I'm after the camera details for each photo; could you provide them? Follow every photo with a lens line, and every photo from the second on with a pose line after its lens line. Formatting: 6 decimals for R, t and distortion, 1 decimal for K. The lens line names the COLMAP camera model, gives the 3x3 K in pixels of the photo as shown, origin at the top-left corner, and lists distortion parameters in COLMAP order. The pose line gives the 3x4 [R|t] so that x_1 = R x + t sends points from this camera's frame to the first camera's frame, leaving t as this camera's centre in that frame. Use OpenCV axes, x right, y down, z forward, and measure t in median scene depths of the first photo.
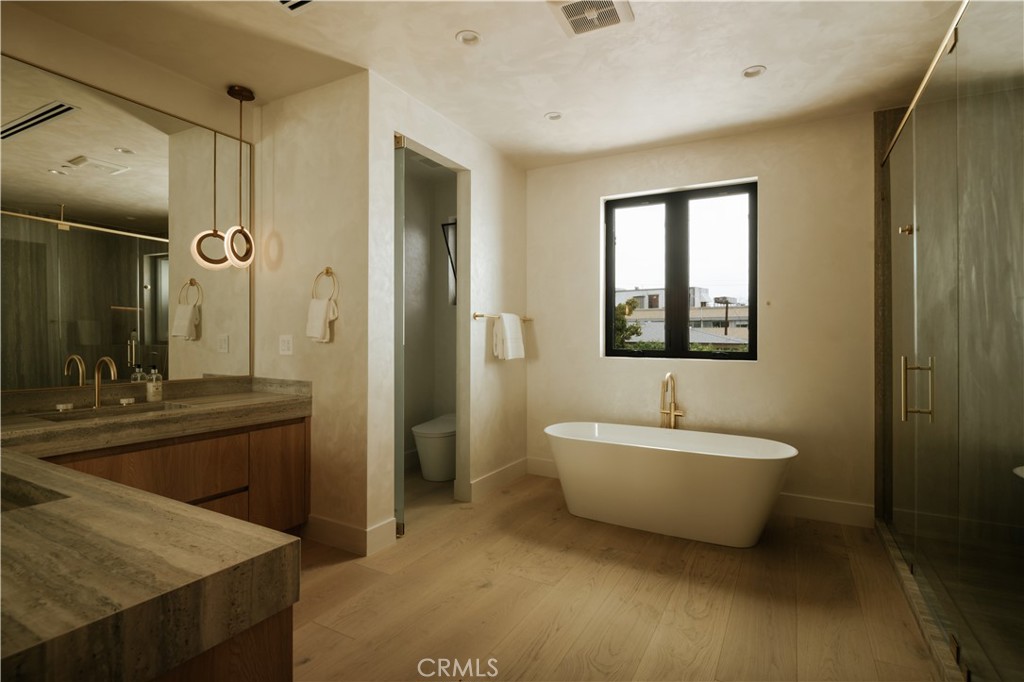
lens RADIAL K [[499.2, 0, 513.2], [0, 499.2, 337.7], [0, 0, 1]] dist [0.002398, -0.000386]
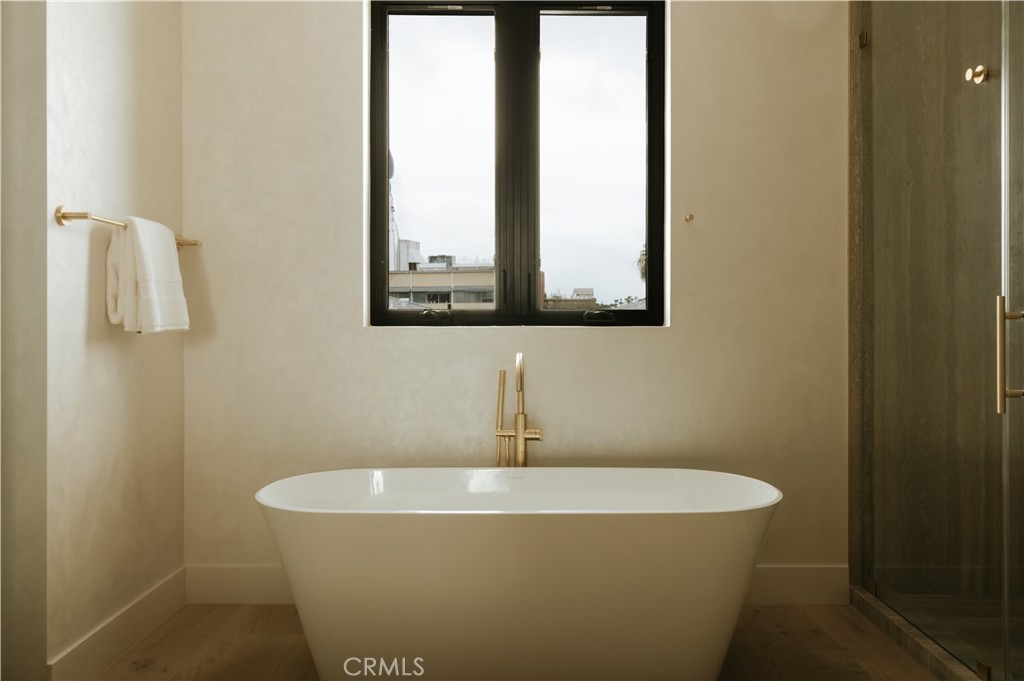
lens RADIAL K [[824.1, 0, 522.7], [0, 824.1, 319.0], [0, 0, 1]] dist [0.011655, 0.009796]
pose [[0.871455, -0.004657, 0.490453, -0.078176], [0.007134, 0.999969, -0.003181, 0.038089], [-0.490423, 0.006271, 0.871462, 0.282391]]
